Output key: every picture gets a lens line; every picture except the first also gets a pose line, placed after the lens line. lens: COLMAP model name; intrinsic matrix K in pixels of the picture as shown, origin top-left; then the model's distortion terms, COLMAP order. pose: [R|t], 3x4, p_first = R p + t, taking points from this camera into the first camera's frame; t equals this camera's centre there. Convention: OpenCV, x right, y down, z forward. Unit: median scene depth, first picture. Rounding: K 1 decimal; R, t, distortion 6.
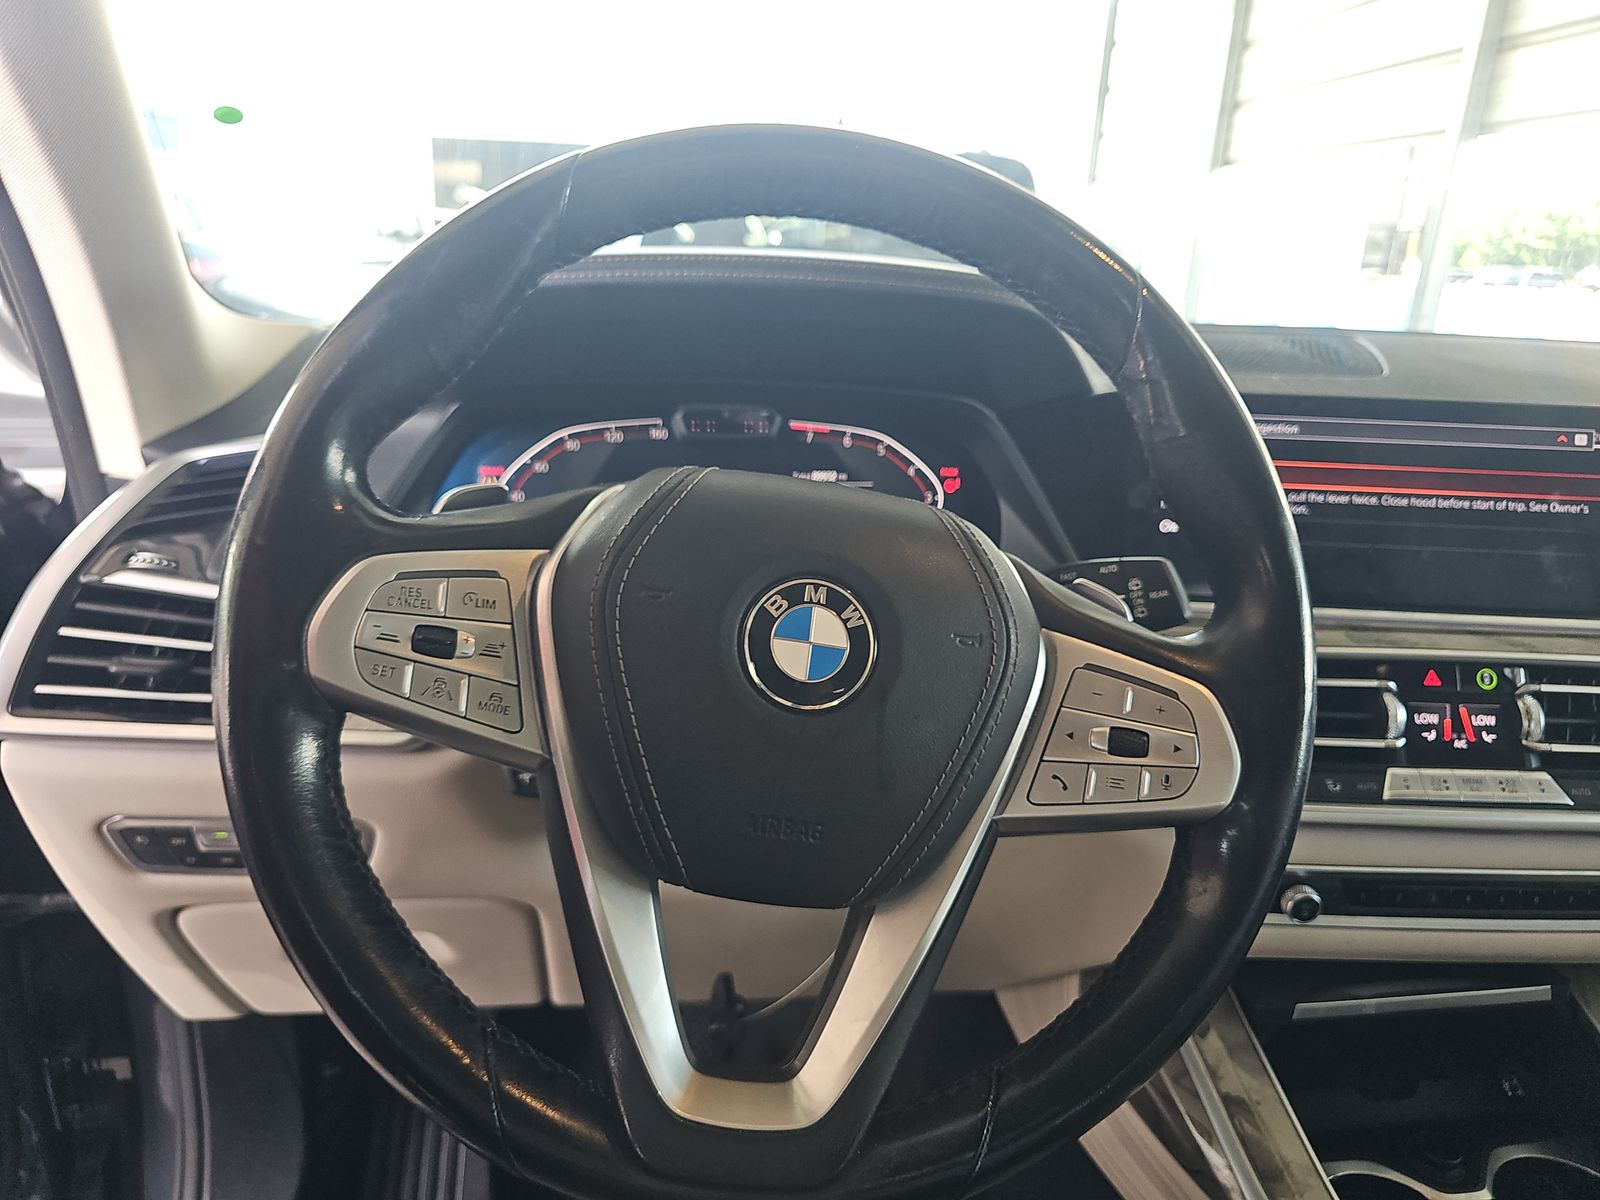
lens RADIAL K [[1081.4, 0, 796.5], [0, 1081.4, 589.5], [0, 0, 1]] dist [0.041178, -0.015341]
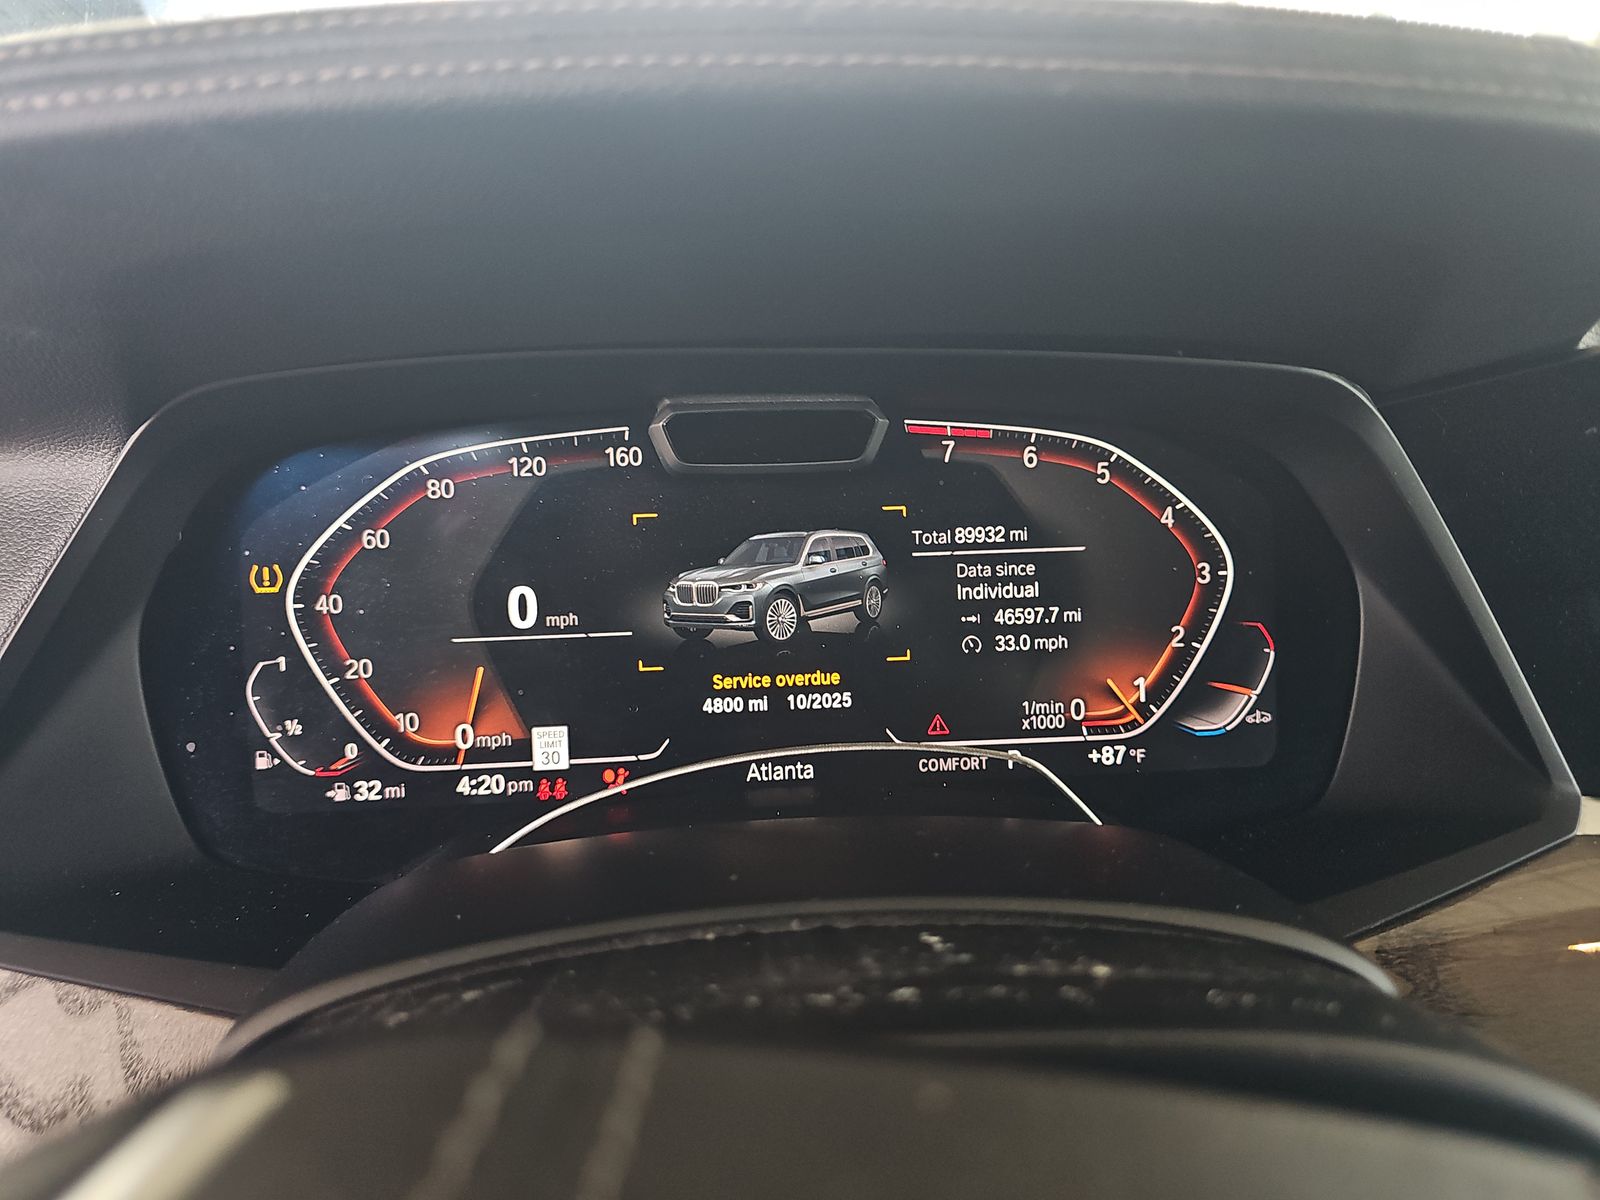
lens RADIAL K [[1081.4, 0, 795.9], [0, 1081.4, 602.8], [0, 0, 1]] dist [0.041178, -0.015341]
pose [[0.995879, -0.001751, -0.090670, -0.011484], [0.014333, 0.990287, 0.138299, -0.146131], [0.089547, -0.139029, 0.986231, 0.542717]]
